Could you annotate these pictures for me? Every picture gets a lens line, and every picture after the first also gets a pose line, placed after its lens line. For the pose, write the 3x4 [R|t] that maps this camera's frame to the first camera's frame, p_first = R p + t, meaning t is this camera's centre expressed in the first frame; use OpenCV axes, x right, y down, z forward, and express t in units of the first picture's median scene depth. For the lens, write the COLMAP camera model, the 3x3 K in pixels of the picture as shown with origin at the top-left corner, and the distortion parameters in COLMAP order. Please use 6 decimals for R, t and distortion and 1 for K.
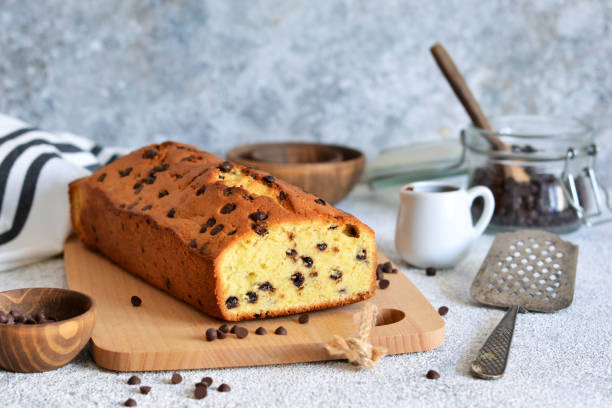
lens RADIAL K [[1663.2, 0, 306.0], [0, 1663.2, 204.0], [0, 0, 1]] dist [-0.107744, 0.796395]
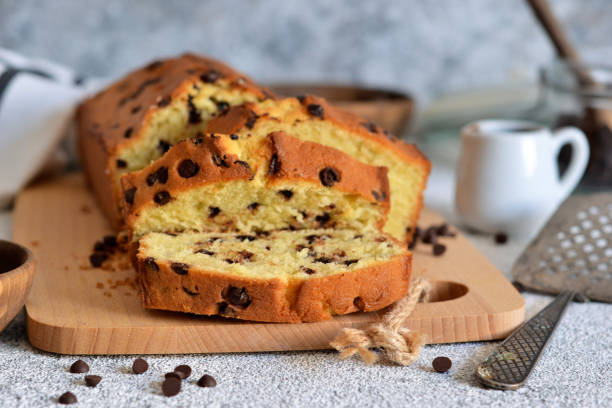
lens RADIAL K [[1616.9, 0, 306.0], [0, 1616.9, 204.0], [0, 0, 1]] dist [-0.094099, 0.787738]
pose [[0.999259, 0.027420, -0.027005, 0.007764], [-0.027738, 0.999549, -0.011484, 0.042628], [0.026678, 0.012224, 0.999569, 0.321794]]
